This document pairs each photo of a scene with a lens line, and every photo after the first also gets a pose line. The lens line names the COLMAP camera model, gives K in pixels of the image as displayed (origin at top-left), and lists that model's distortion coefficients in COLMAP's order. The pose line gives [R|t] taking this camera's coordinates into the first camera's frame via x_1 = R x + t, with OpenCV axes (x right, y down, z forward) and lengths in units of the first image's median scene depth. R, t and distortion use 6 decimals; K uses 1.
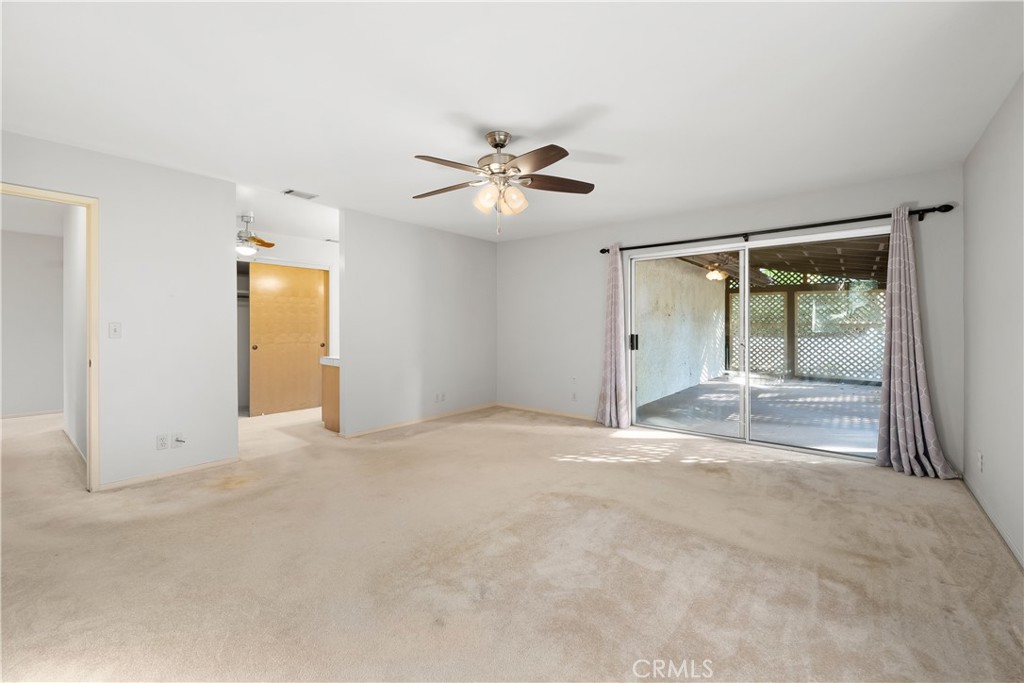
lens RADIAL K [[413.9, 0, 508.9], [0, 413.9, 336.7], [0, 0, 1]] dist [-0.001701, -0.000089]
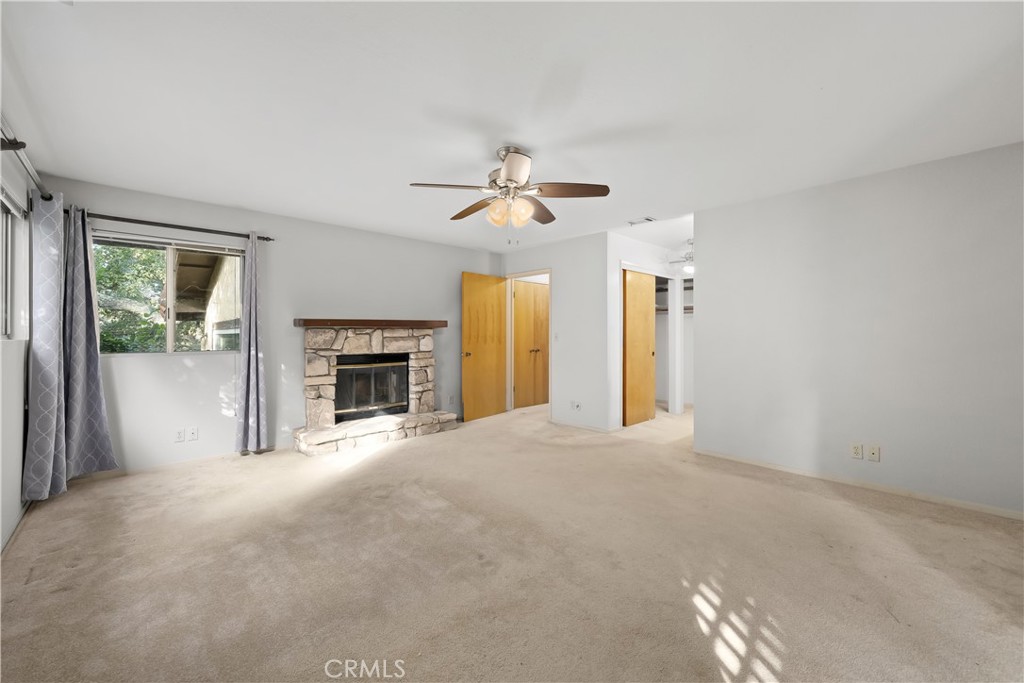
lens RADIAL K [[413.9, 0, 508.9], [0, 413.9, 336.7], [0, 0, 1]] dist [-0.001701, -0.000089]
pose [[-0.131382, 0.009452, -0.991287, 0.637366], [-0.026257, 0.999571, 0.013011, -0.022037], [0.990984, 0.027738, -0.131077, 0.722527]]
